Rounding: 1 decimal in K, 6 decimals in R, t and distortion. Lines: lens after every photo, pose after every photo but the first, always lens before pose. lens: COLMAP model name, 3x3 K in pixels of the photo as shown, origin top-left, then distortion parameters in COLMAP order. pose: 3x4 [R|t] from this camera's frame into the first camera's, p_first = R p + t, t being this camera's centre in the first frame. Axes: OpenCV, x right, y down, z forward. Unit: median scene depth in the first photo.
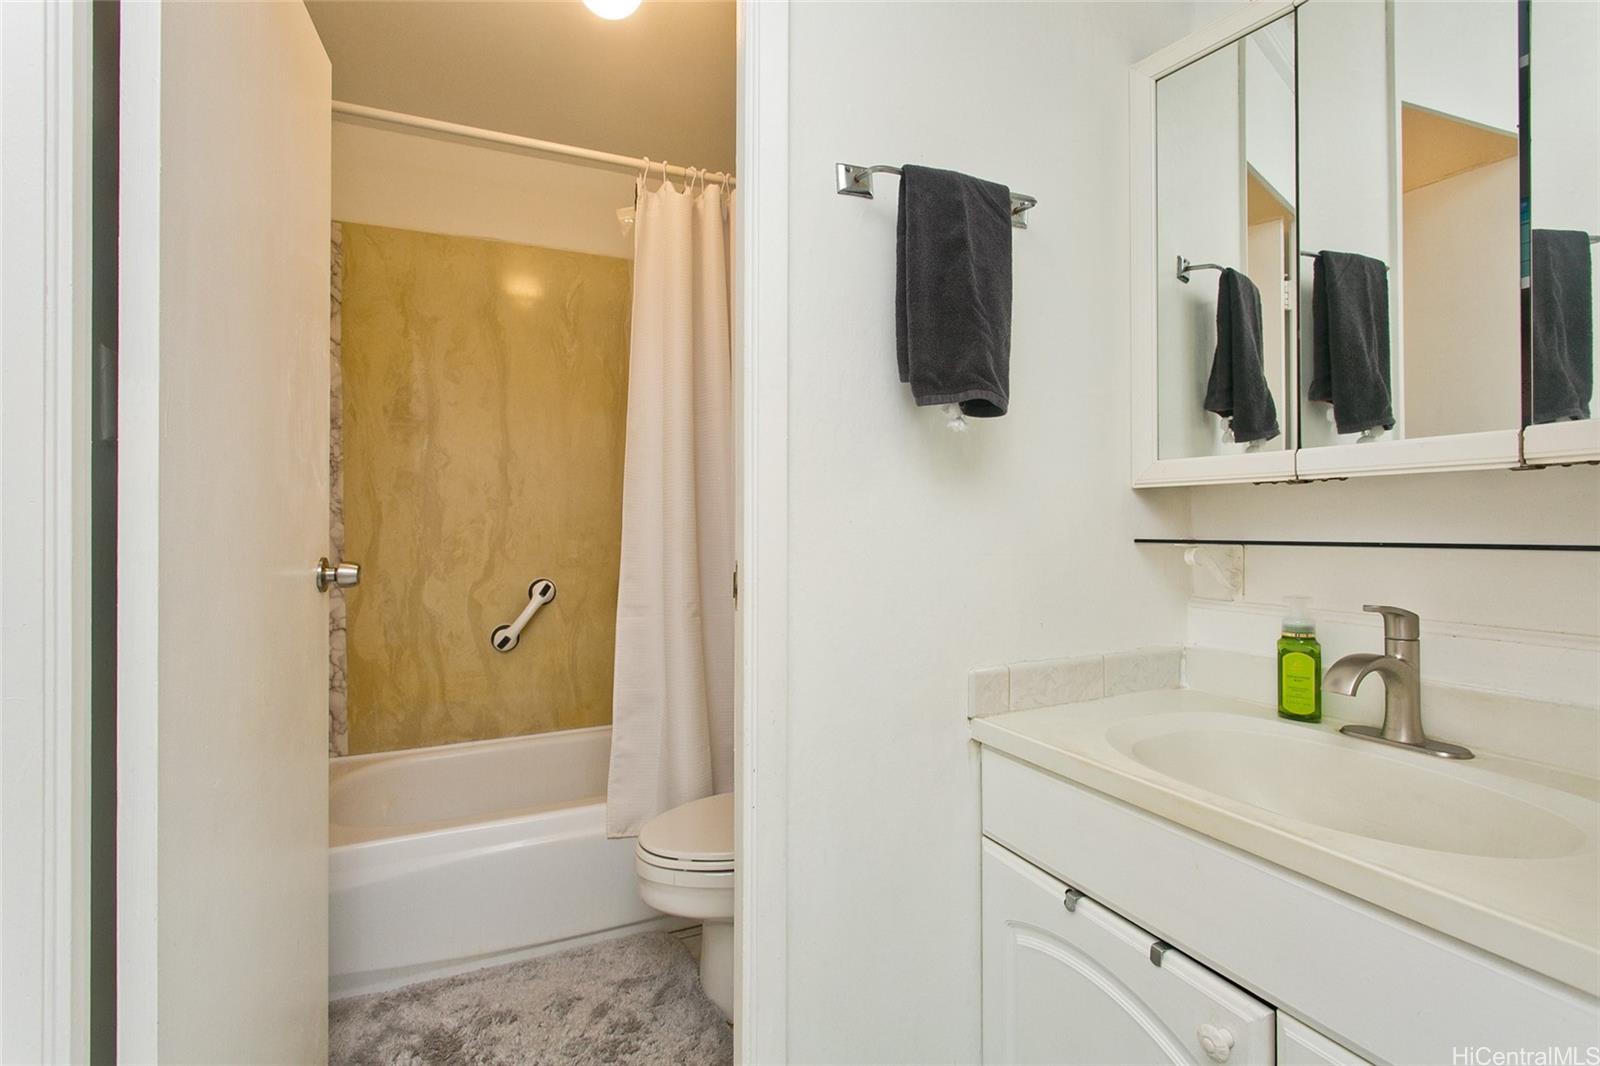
lens RADIAL K [[743.4, 0, 804.0], [0, 743.4, 526.3], [0, 0, 1]] dist [-0.005090, 0.001685]
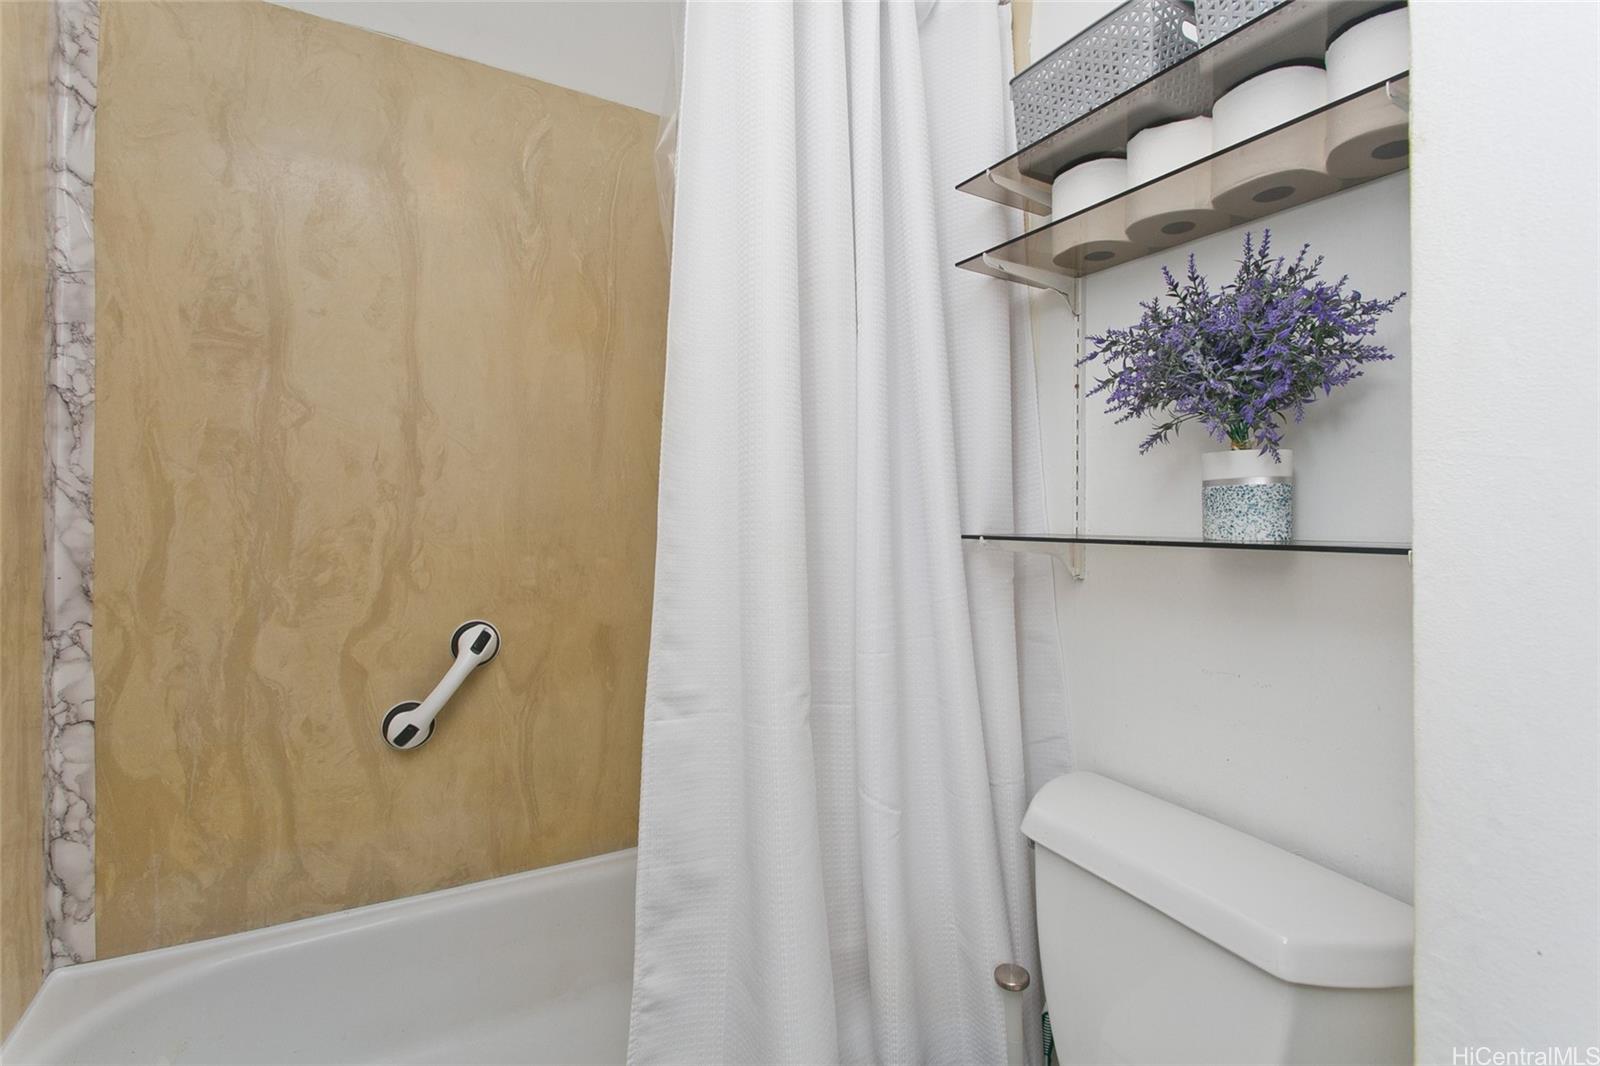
lens RADIAL K [[743.4, 0, 794.3], [0, 743.4, 535.8], [0, 0, 1]] dist [-0.005090, 0.001685]
pose [[0.995531, 0.015667, 0.093128, -0.164305], [-0.016154, 0.999859, 0.004484, -0.003894], [-0.093044, -0.005968, 0.995644, 0.409626]]
